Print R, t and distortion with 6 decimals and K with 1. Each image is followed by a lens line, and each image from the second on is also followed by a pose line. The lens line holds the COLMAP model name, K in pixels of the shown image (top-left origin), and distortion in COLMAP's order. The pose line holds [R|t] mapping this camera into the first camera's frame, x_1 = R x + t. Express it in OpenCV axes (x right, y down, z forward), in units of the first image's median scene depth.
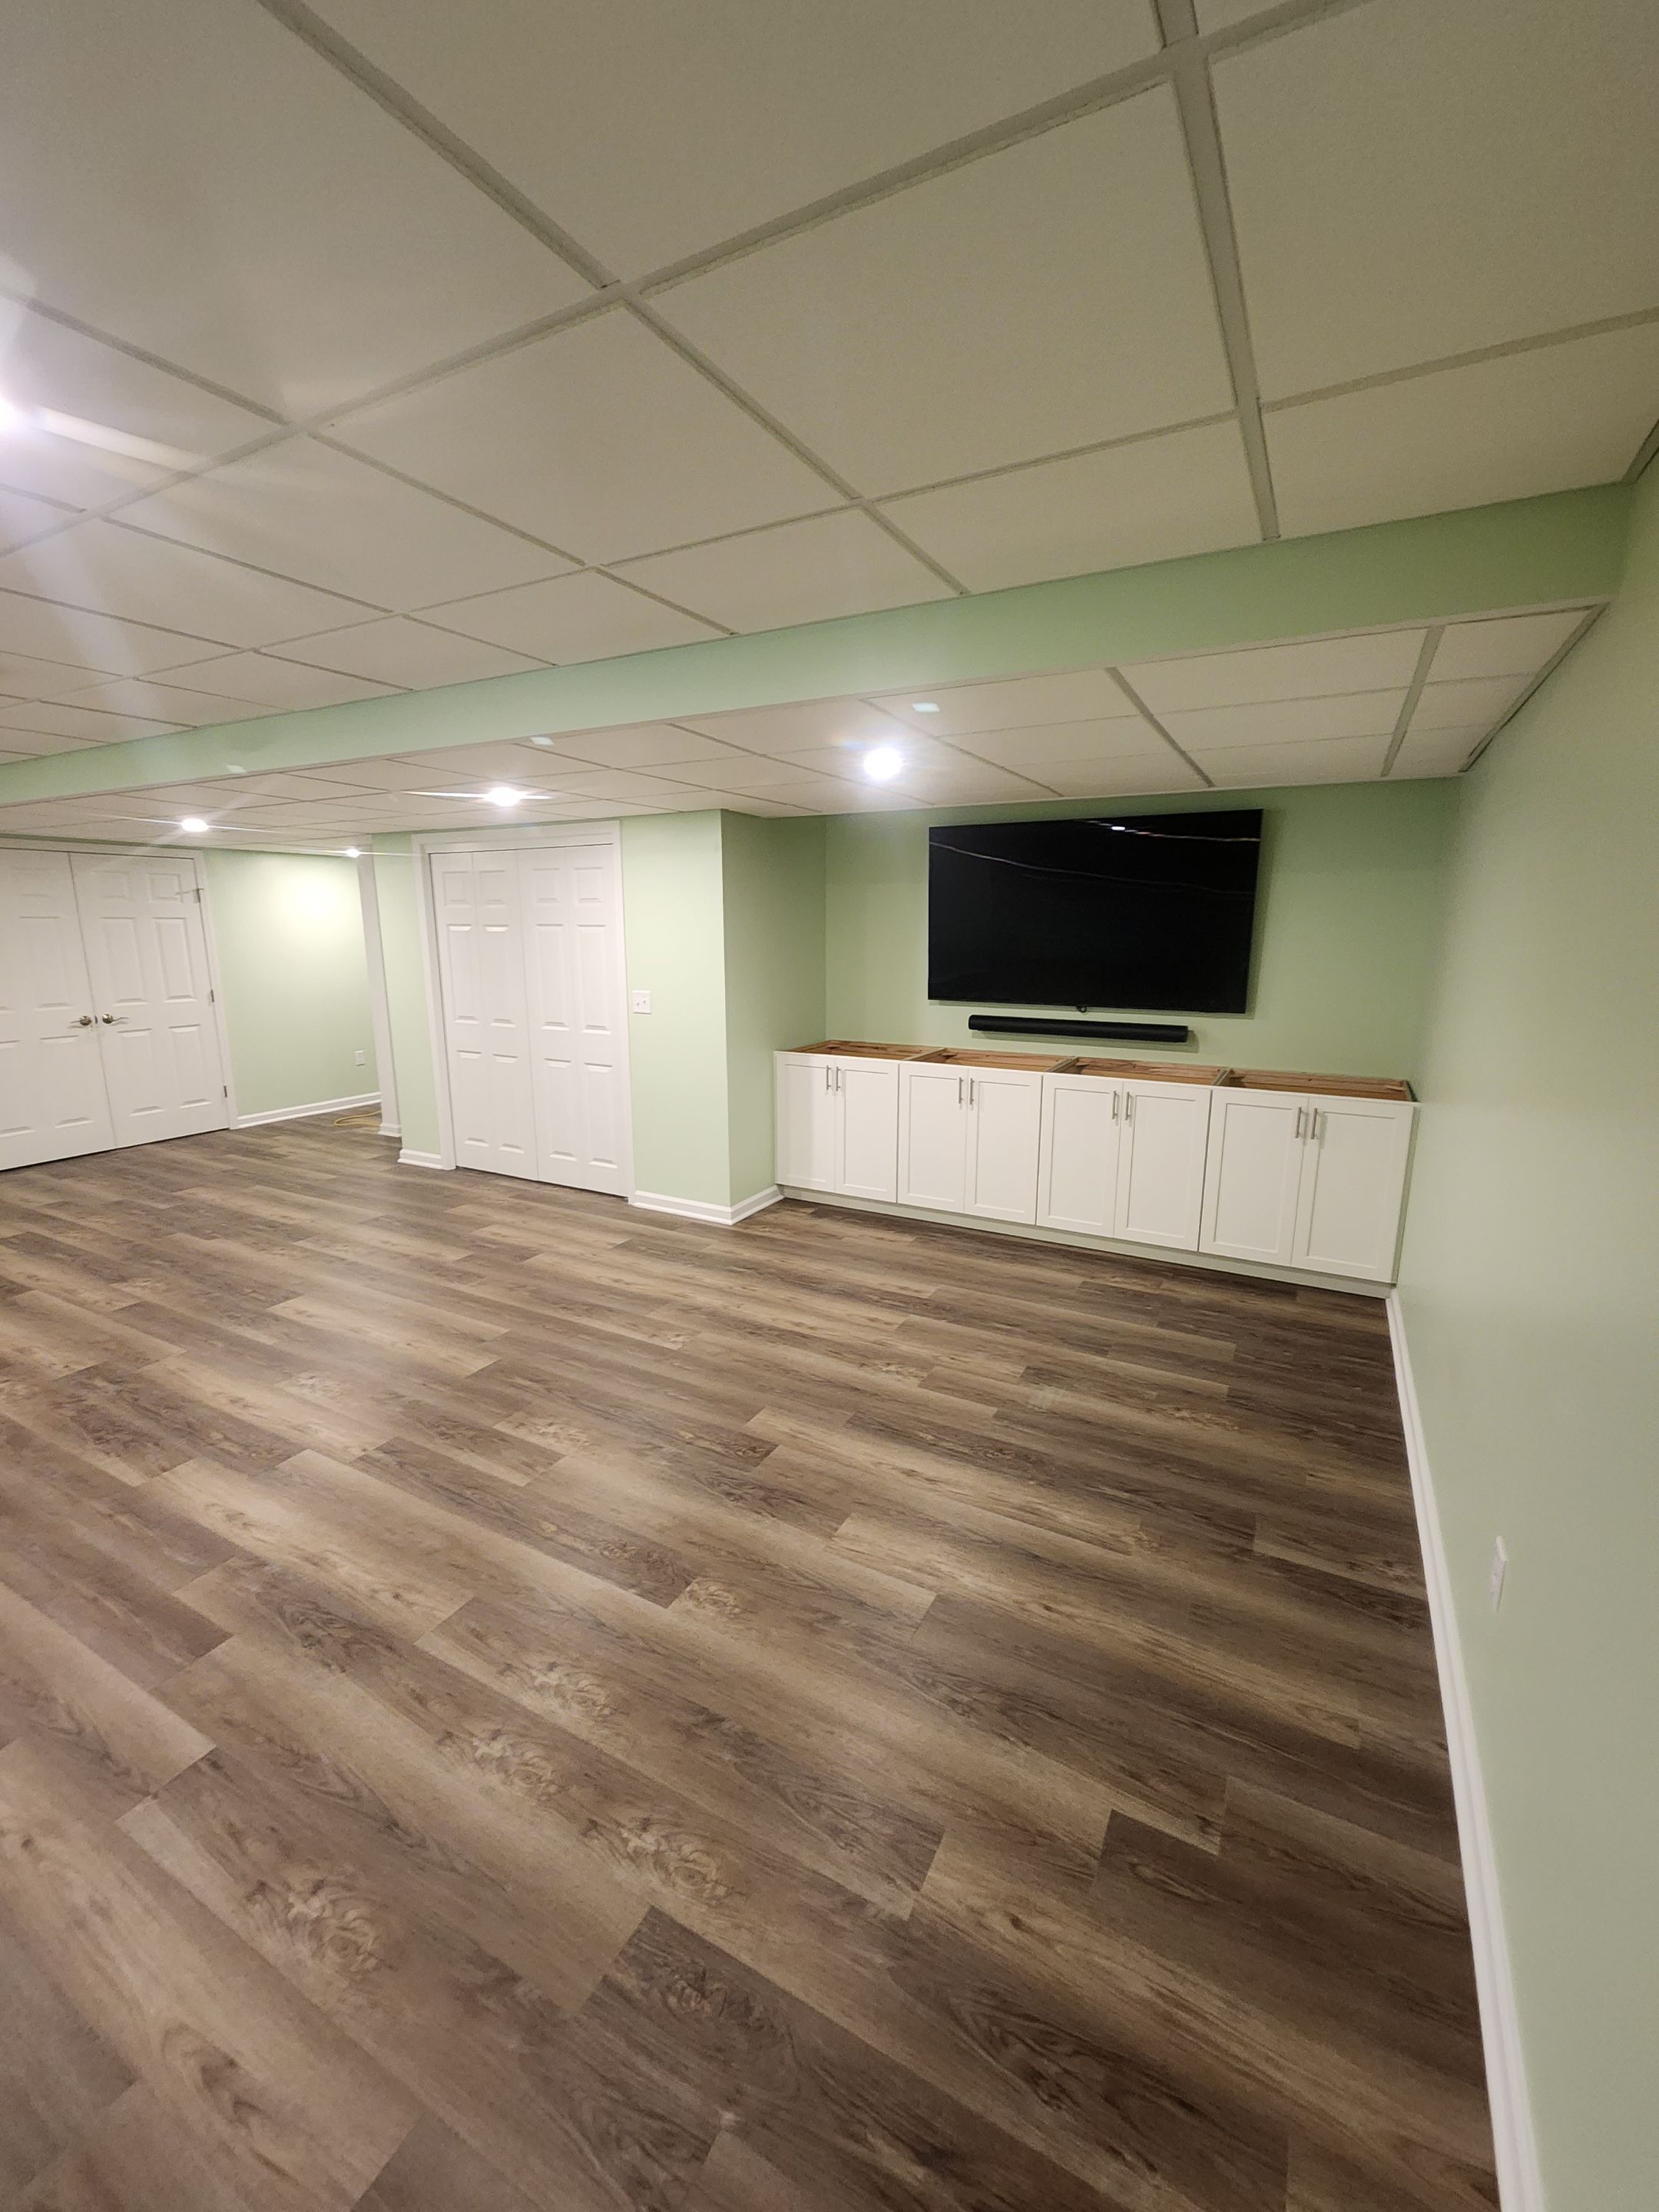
lens RADIAL K [[906.5, 0, 836.5], [0, 906.5, 1097.3], [0, 0, 1]] dist [-0.001523, -0.000862]
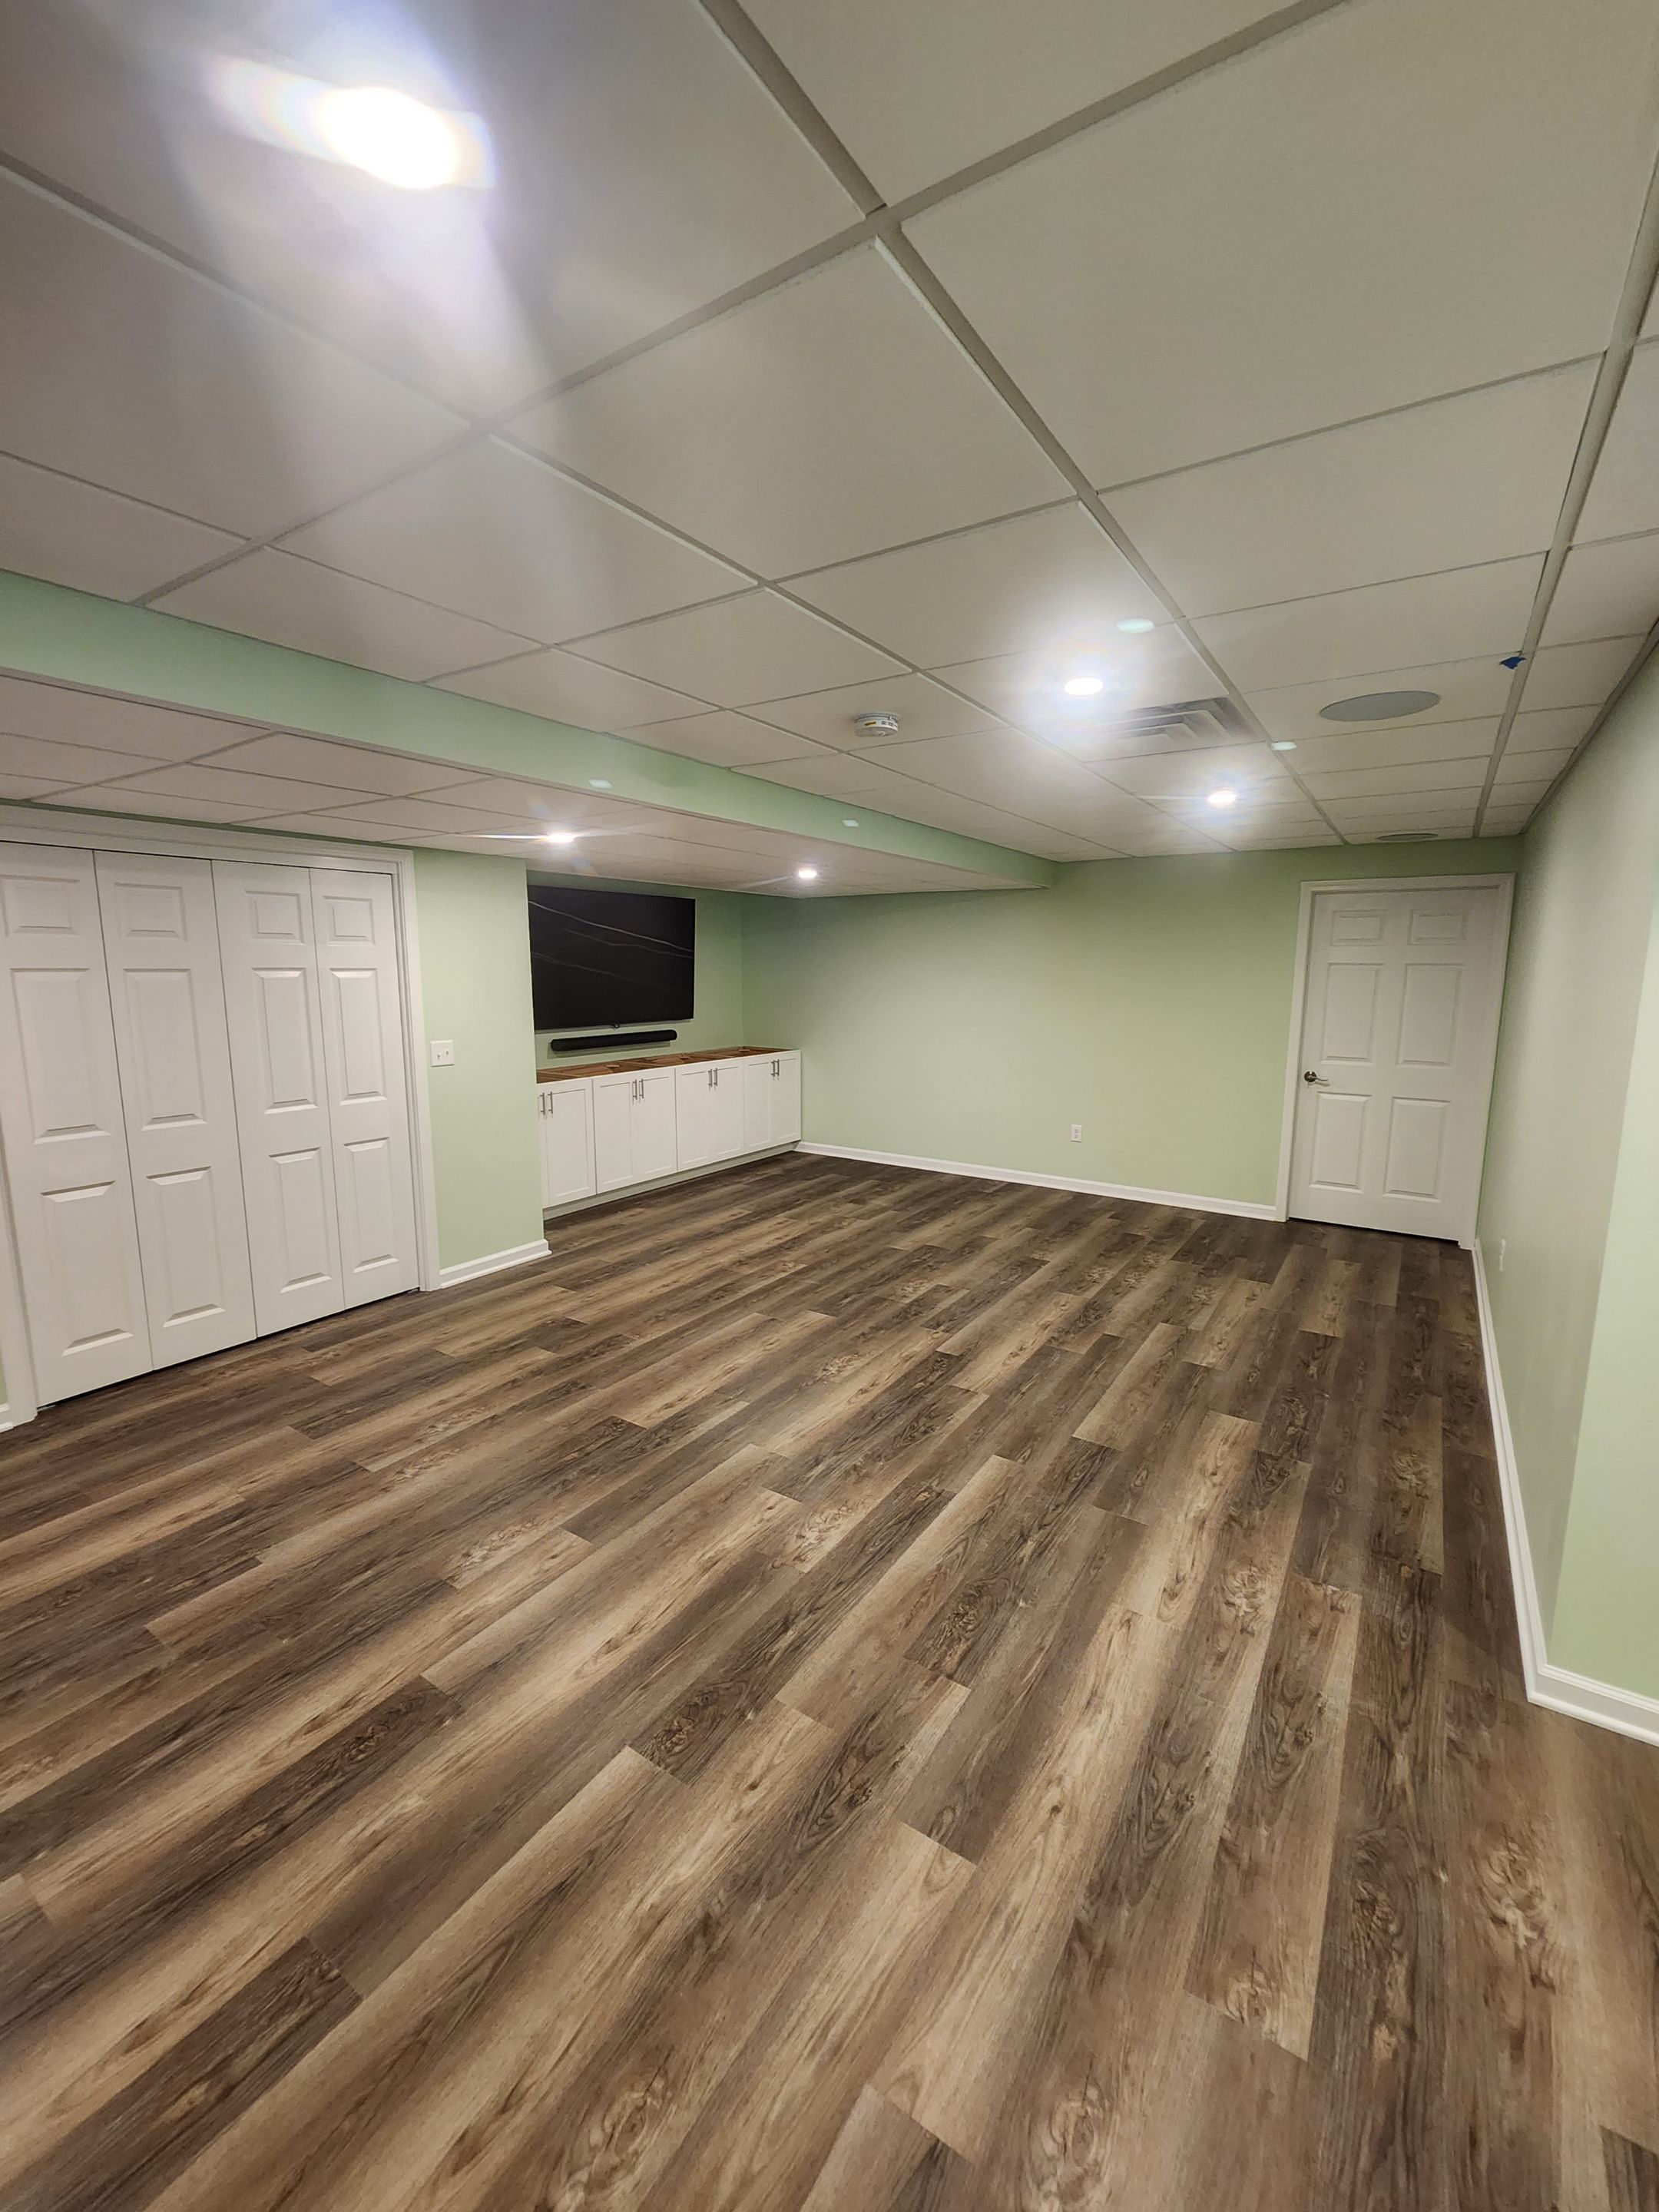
lens RADIAL K [[906.5, 0, 827.6], [0, 906.5, 1105.7], [0, 0, 1]] dist [-0.001523, -0.000862]
pose [[0.091861, -0.156394, 0.983414, -1.384761], [0.185662, 0.972962, 0.137389, -0.138712], [-0.978310, 0.169962, 0.118414, 0.685922]]
